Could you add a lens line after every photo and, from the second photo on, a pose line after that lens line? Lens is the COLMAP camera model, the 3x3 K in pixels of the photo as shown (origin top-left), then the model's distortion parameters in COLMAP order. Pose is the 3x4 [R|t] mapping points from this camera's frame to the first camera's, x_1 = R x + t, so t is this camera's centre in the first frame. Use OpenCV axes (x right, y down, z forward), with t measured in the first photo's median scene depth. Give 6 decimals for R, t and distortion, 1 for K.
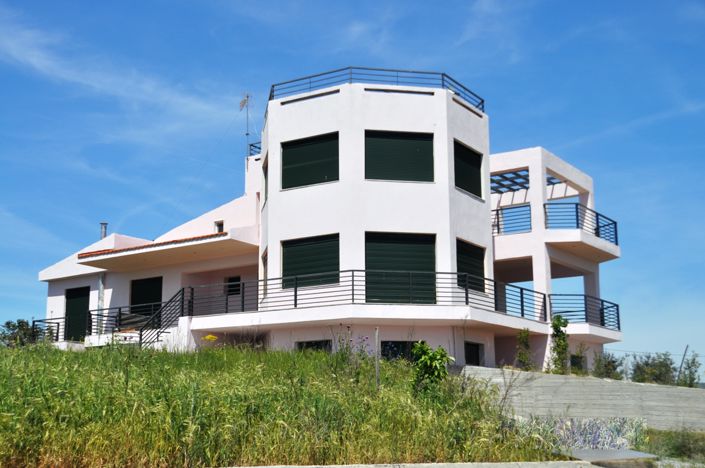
lens RADIAL K [[960.2, 0, 354.1], [0, 960.2, 236.3], [0, 0, 1]] dist [0.051154, 0.000000]
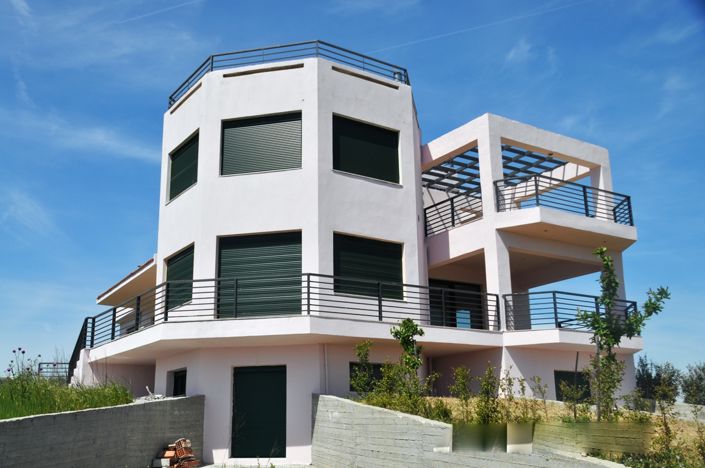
lens RADIAL K [[716.4, 0, 350.4], [0, 716.4, 239.4], [0, 0, 1]] dist [-0.038711, 0.000000]
pose [[0.907631, -0.117995, -0.402844, 0.330066], [0.088358, 0.991882, -0.091453, 0.058341], [0.410364, 0.047411, 0.910688, 0.429679]]
